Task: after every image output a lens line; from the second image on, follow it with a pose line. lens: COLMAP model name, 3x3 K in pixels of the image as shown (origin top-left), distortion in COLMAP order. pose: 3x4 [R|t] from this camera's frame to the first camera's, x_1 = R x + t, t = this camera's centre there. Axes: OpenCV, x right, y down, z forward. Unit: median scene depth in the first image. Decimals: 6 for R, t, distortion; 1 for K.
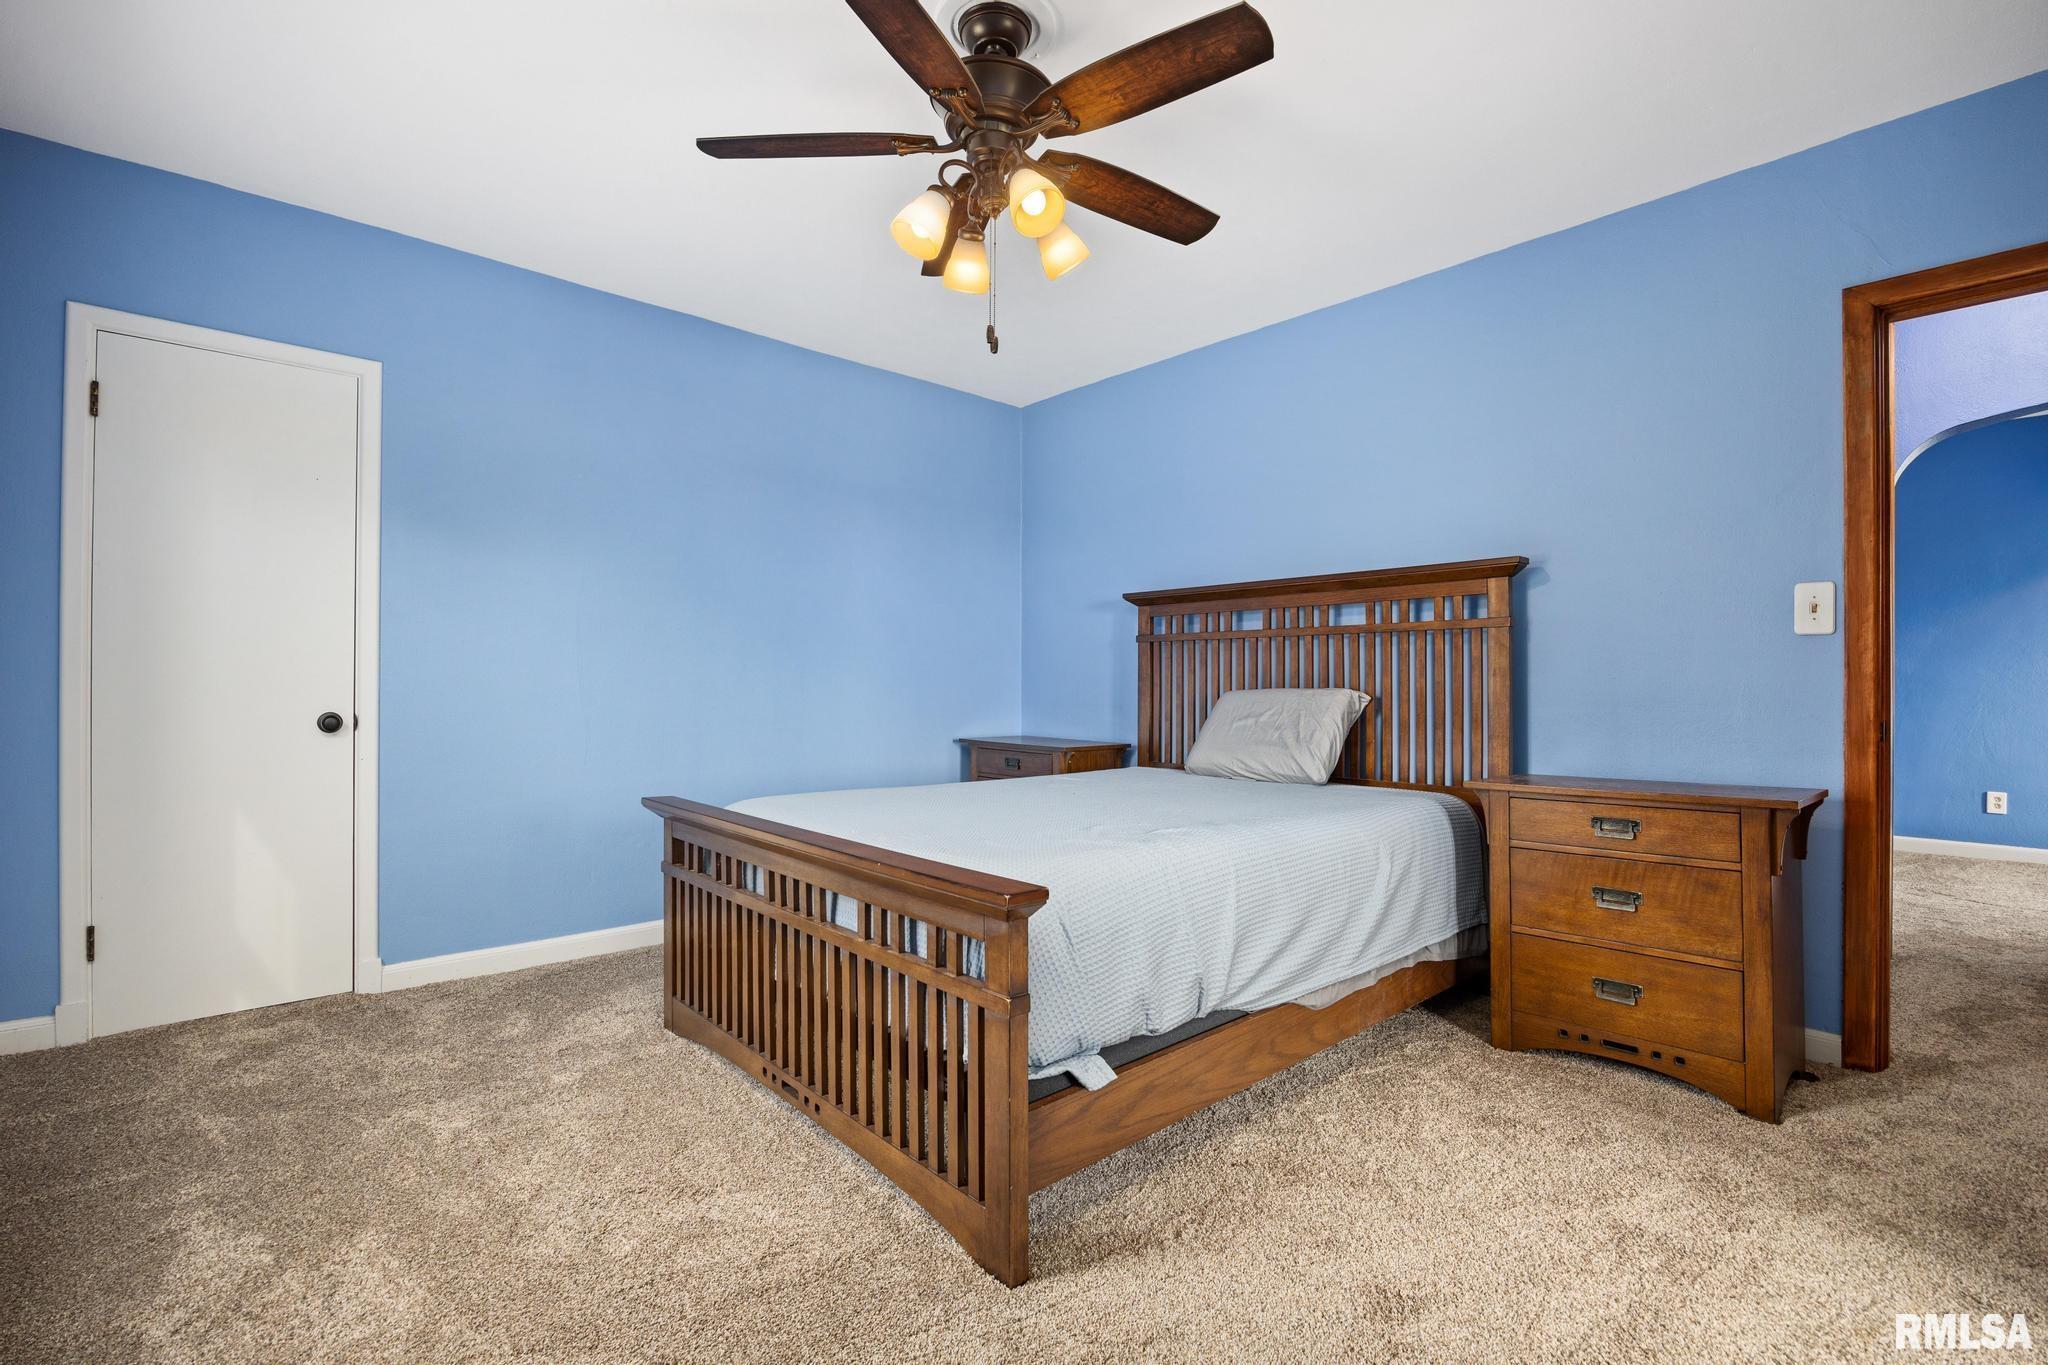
lens RADIAL K [[916.1, 0, 1032.9], [0, 916.1, 679.4], [0, 0, 1]] dist [-0.023174, -0.000123]
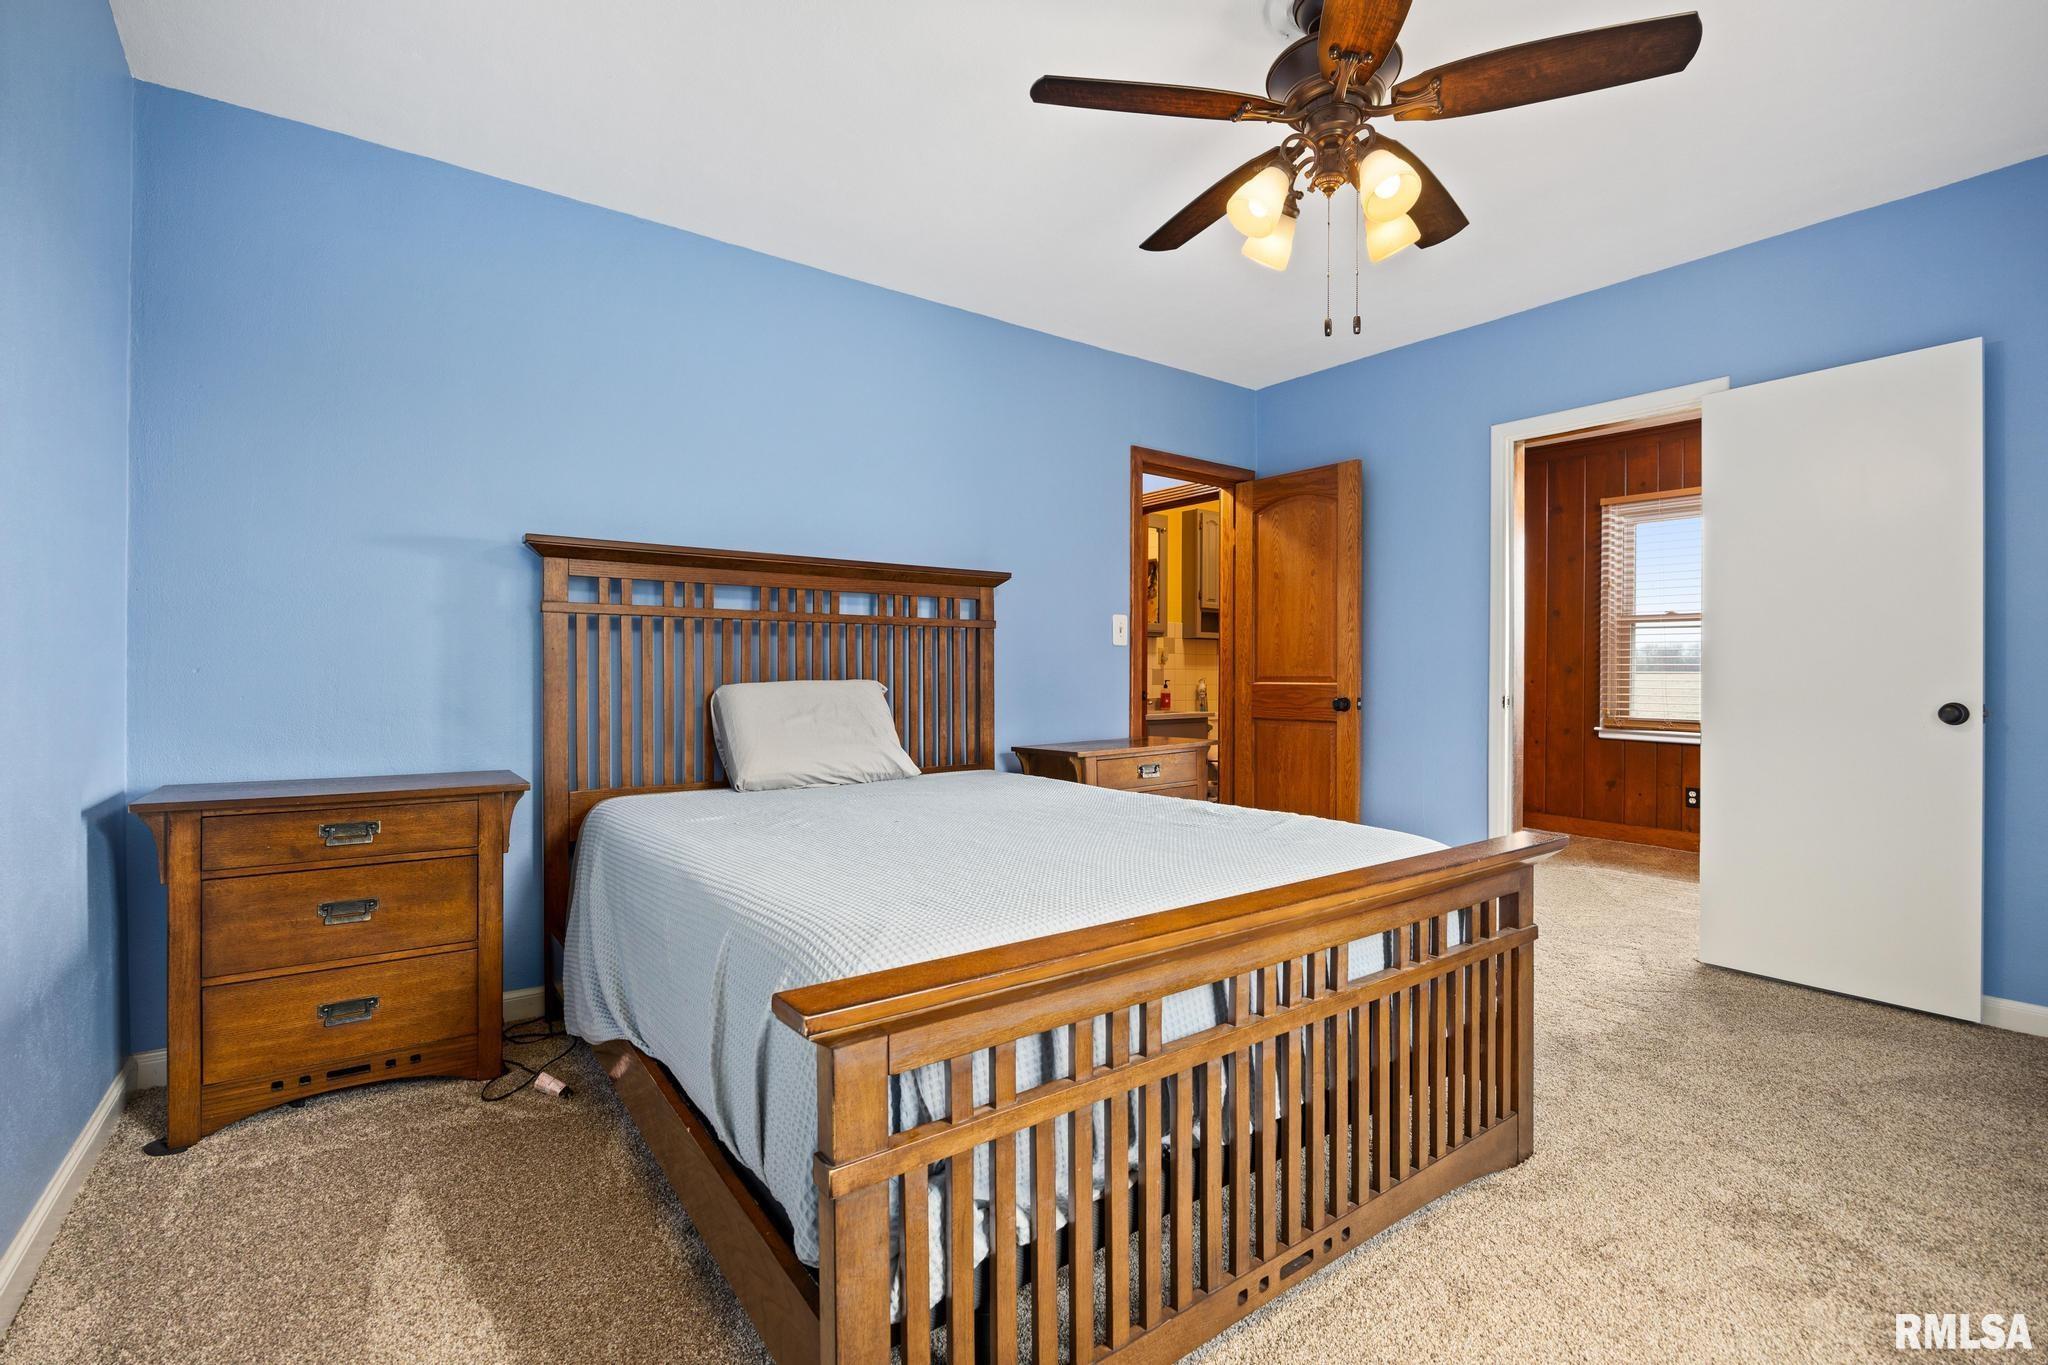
lens RADIAL K [[916.1, 0, 1022.9], [0, 916.1, 681.5], [0, 0, 1]] dist [-0.023174, -0.000123]
pose [[0.093501, -0.006790, 0.995596, -0.650656], [-0.002415, 0.999972, 0.007047, 0.004472], [-0.995616, -0.003063, 0.093482, 0.778354]]
